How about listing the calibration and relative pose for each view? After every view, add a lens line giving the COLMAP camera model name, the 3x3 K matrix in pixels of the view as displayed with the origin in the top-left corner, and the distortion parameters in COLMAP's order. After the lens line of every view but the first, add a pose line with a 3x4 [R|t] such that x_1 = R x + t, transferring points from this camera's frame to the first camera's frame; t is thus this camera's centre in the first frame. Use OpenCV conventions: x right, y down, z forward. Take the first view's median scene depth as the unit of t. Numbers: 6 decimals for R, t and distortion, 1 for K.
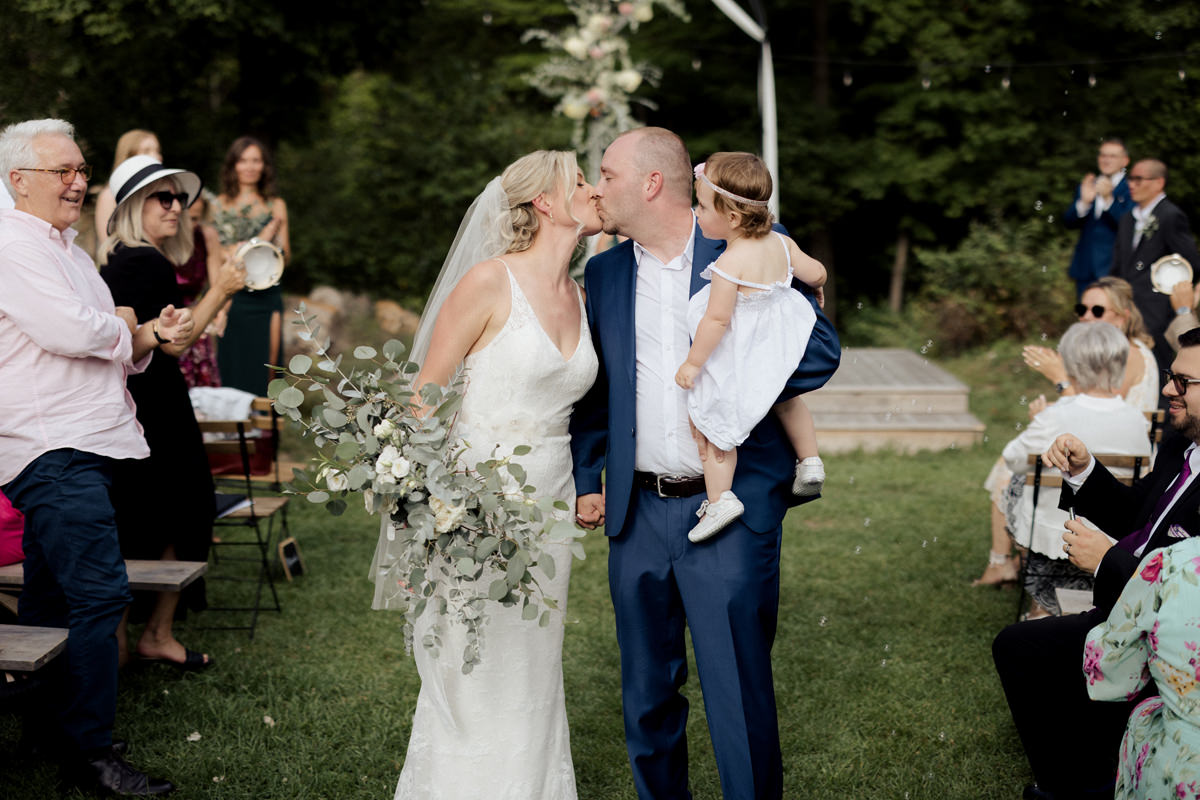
lens RADIAL K [[1226.6, 0, 600.0], [0, 1226.6, 400.0], [0, 0, 1]] dist [0.000891, 0.018751]
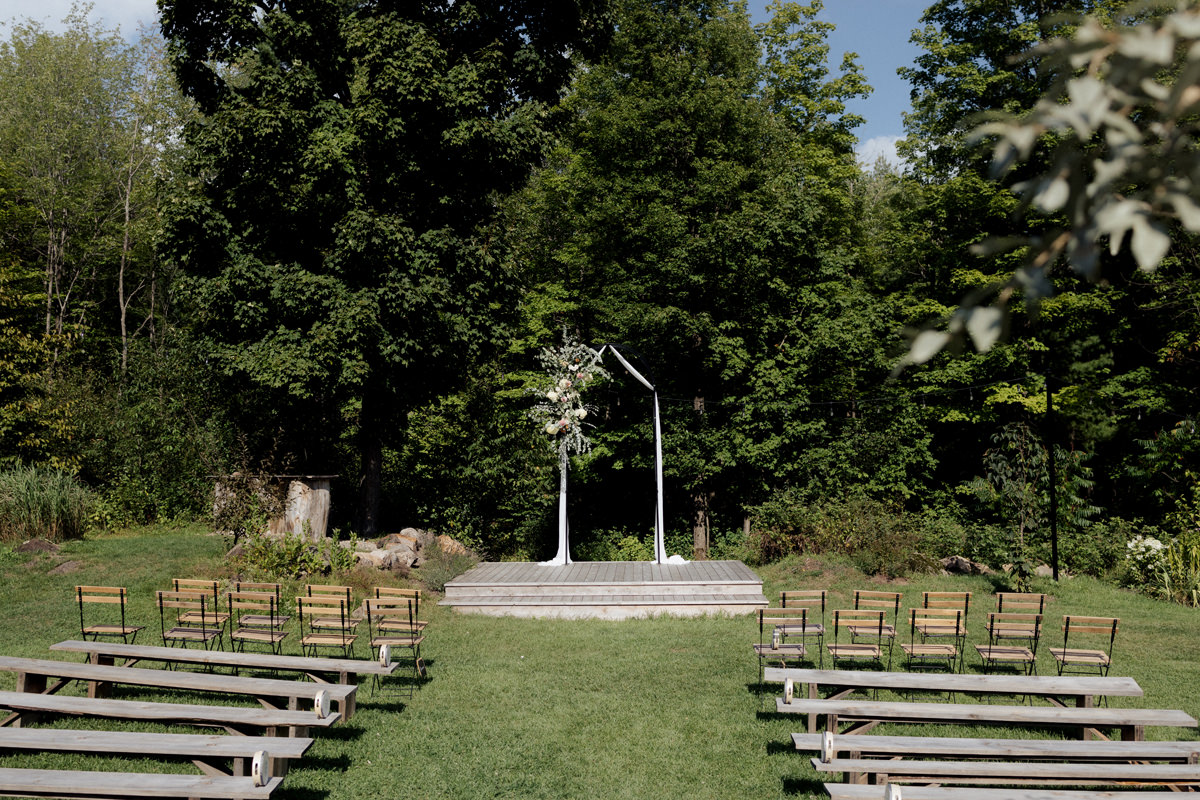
lens RADIAL K [[1226.6, 0, 600.0], [0, 1226.6, 400.0], [0, 0, 1]] dist [0.000891, 0.018751]
pose [[0.999361, -0.005528, 0.035302, -0.013093], [0.011029, 0.987441, -0.157600, 0.007824], [-0.033988, 0.157888, 0.986872, -0.791405]]
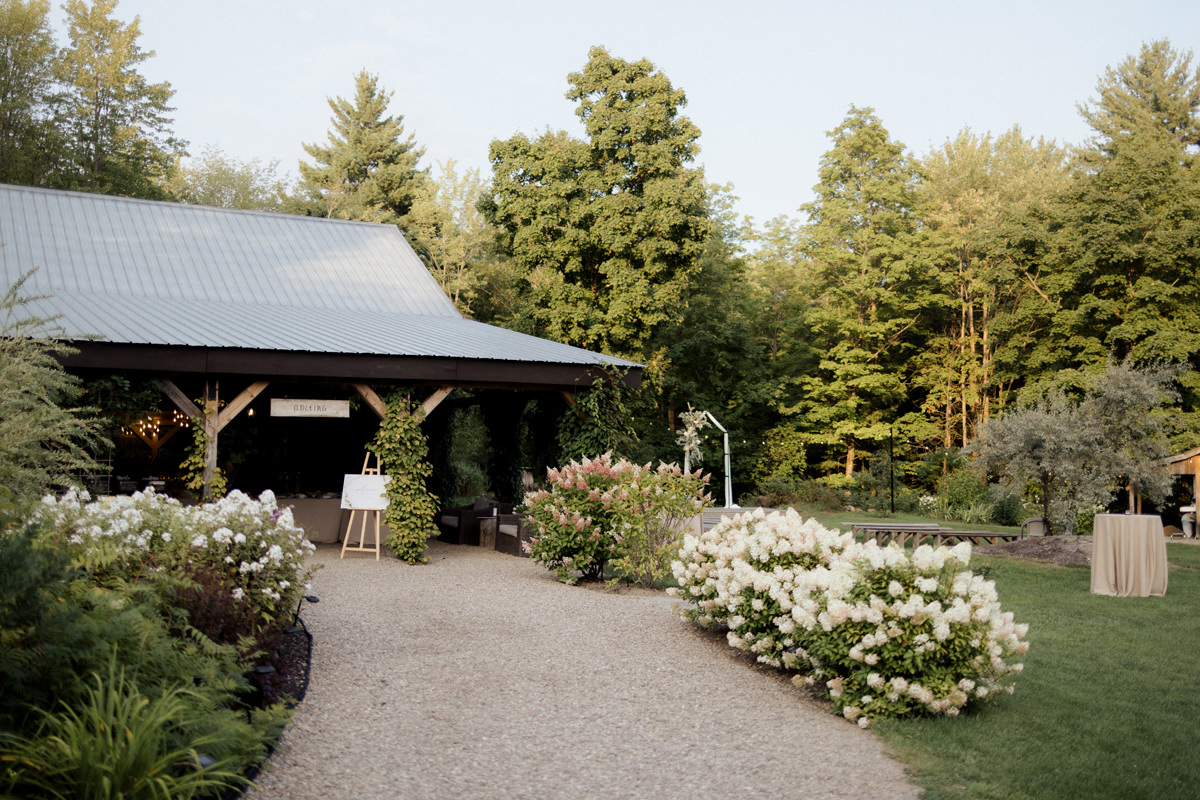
lens RADIAL K [[1226.6, 0, 600.0], [0, 1226.6, 400.0], [0, 0, 1]] dist [0.000891, 0.018751]
pose [[0.973390, 0.019259, 0.228344, -1.239226], [0.016084, 0.988263, -0.151914, 0.225347], [-0.228589, 0.151544, 0.961656, -2.923029]]
